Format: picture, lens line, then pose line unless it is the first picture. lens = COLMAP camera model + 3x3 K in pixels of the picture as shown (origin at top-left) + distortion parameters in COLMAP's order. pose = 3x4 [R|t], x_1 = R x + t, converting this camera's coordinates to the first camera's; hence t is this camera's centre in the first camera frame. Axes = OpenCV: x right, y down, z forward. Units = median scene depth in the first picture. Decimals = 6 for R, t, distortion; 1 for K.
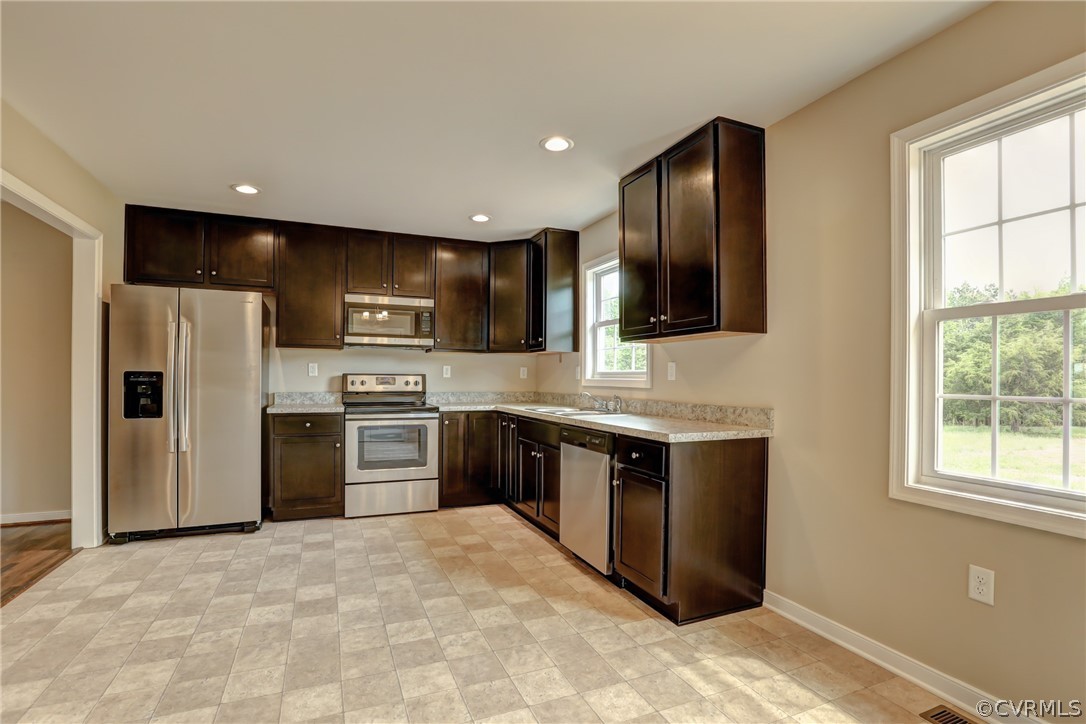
lens RADIAL K [[506.7, 0, 545.1], [0, 506.7, 379.9], [0, 0, 1]] dist [-0.022690, 0.000744]
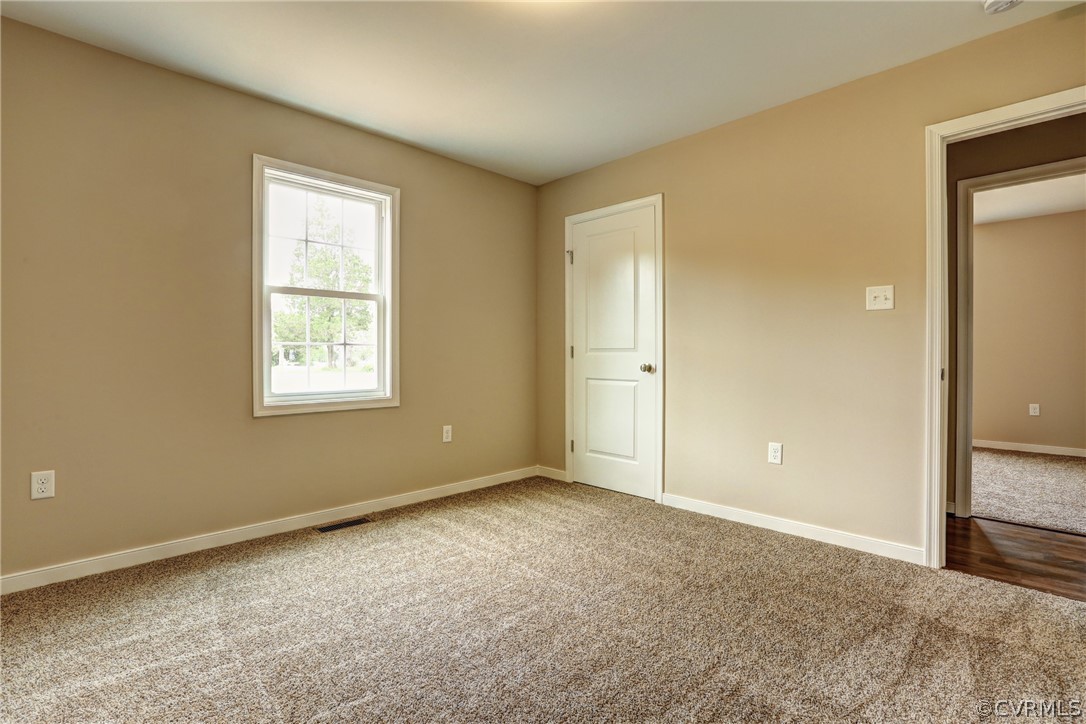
lens RADIAL K [[515.2, 0, 542.3], [0, 515.2, 358.9], [0, 0, 1]] dist [0.024908, 0.000223]
pose [[-0.328341, -0.016094, 0.944422, -0.624619], [-0.004245, 0.999870, 0.015563, 0.034534], [-0.944550, 0.001101, -0.328367, 0.490448]]
